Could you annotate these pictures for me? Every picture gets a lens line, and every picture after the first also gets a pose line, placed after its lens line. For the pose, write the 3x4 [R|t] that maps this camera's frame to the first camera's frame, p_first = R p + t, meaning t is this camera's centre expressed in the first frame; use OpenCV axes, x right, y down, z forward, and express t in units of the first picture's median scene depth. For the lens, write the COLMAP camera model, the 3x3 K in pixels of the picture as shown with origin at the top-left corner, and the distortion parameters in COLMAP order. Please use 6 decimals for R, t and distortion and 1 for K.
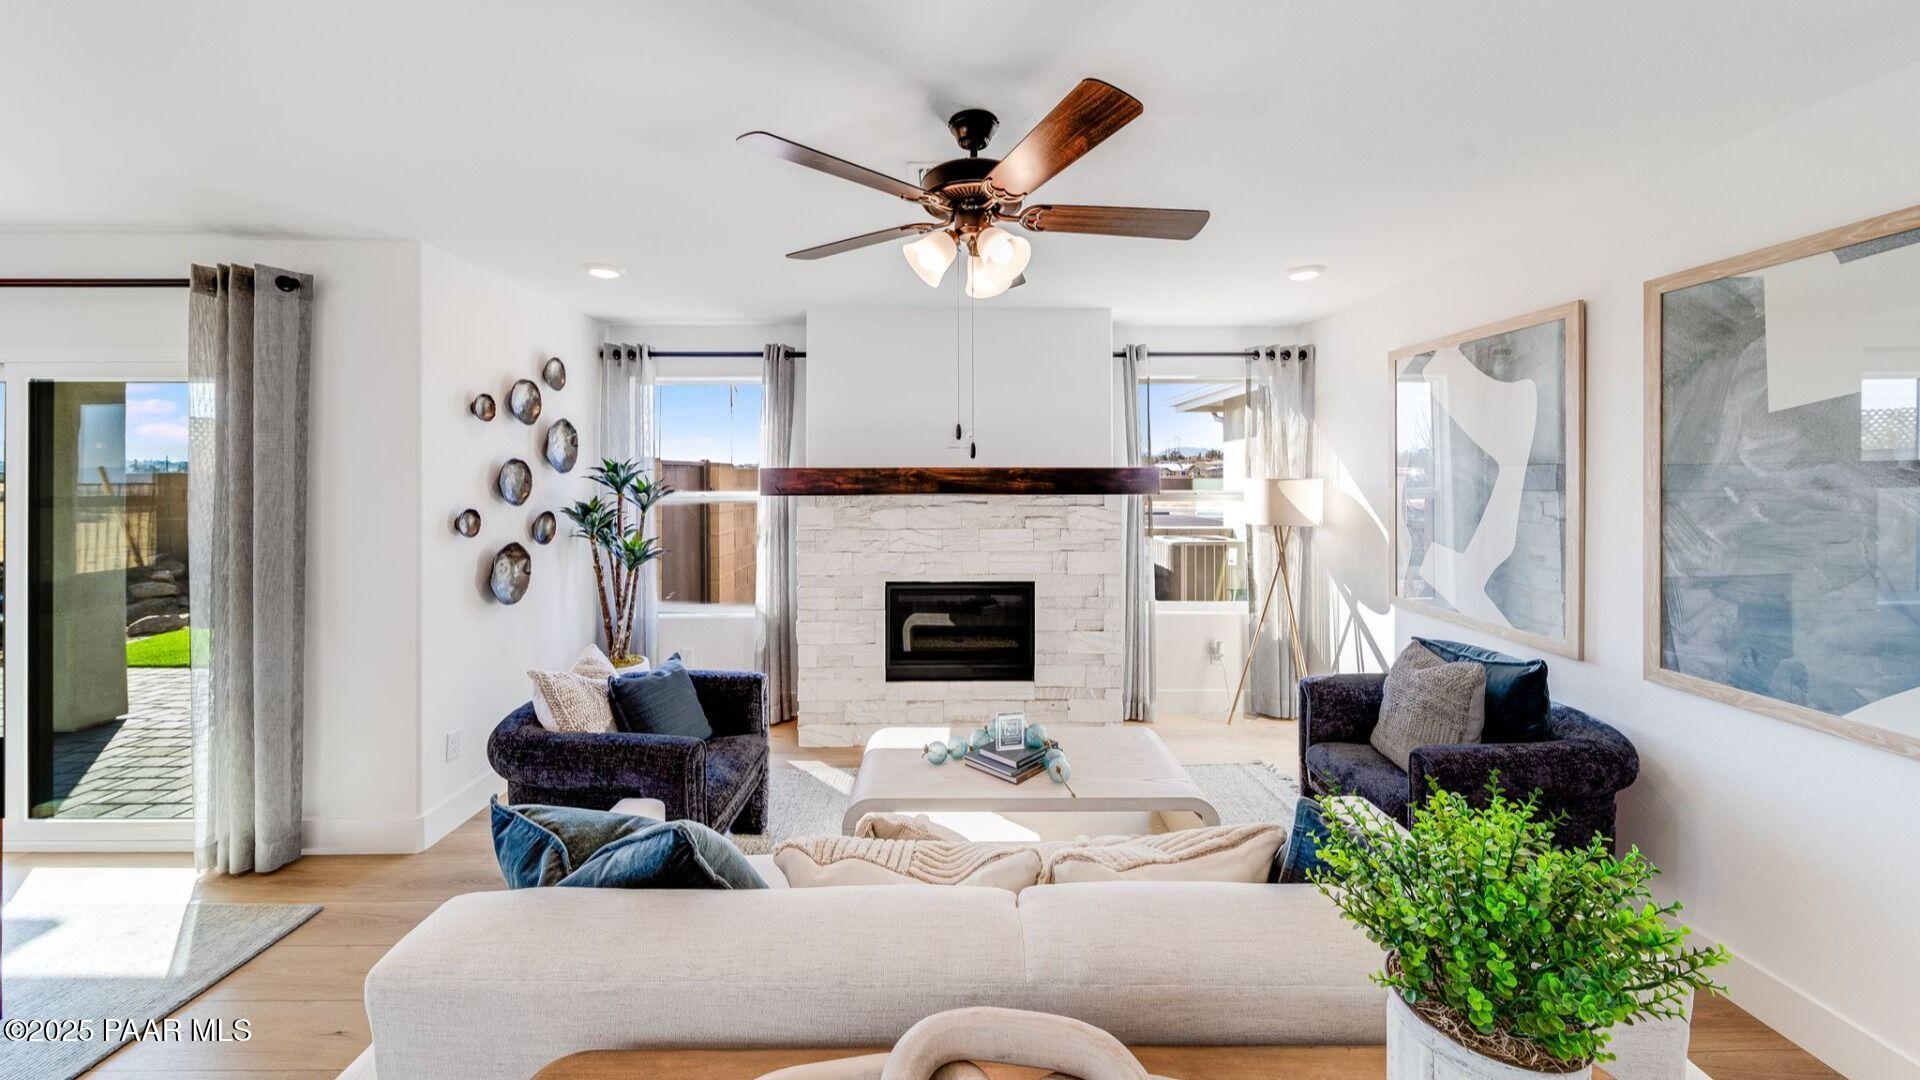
lens RADIAL K [[663.9, 0, 954.5], [0, 663.9, 482.5], [0, 0, 1]] dist [-0.001180, -0.000094]
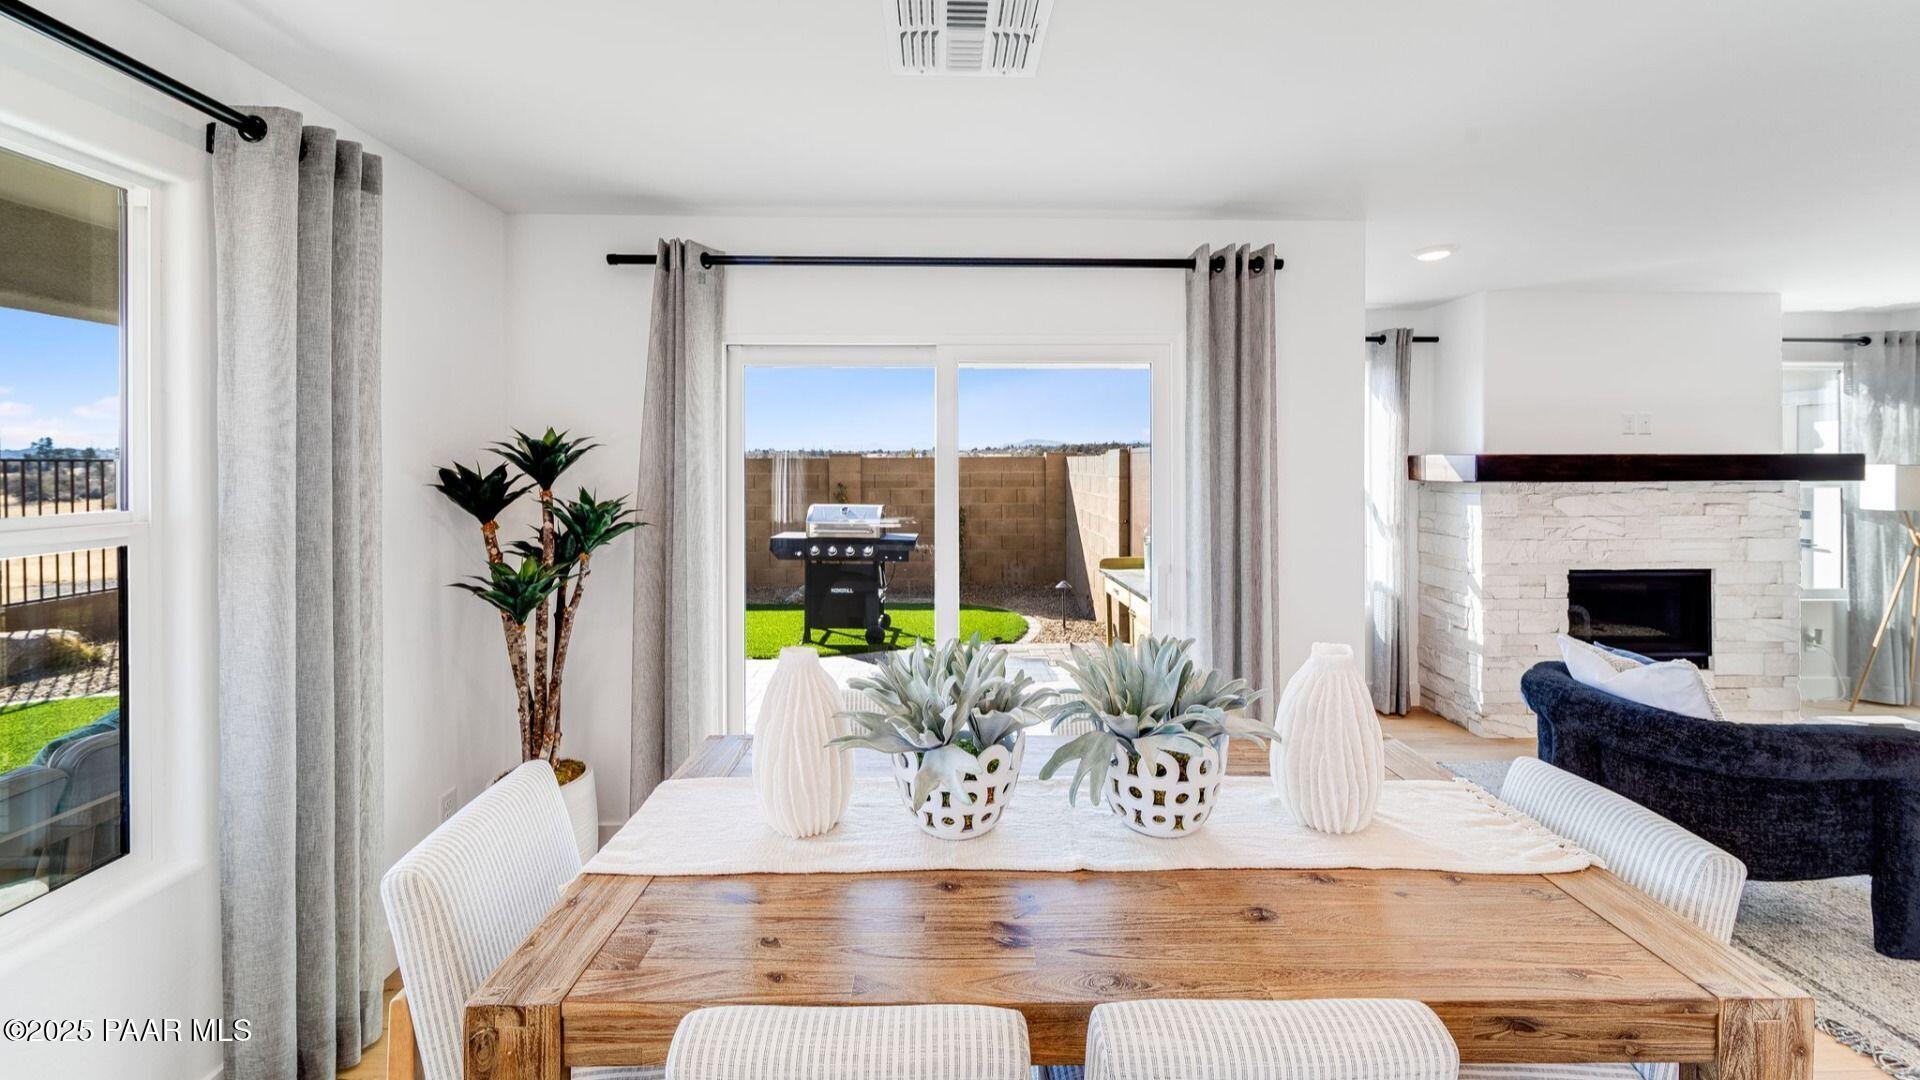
lens RADIAL K [[692.1, 0, 954.9], [0, 692.1, 460.6], [0, 0, 1]] dist [0.004562, -0.000376]
pose [[0.999727, -0.000374, 0.023367, -1.041052], [0.000578, 0.999962, -0.008721, -0.004466], [-0.023363, 0.008733, 0.999689, -0.015474]]
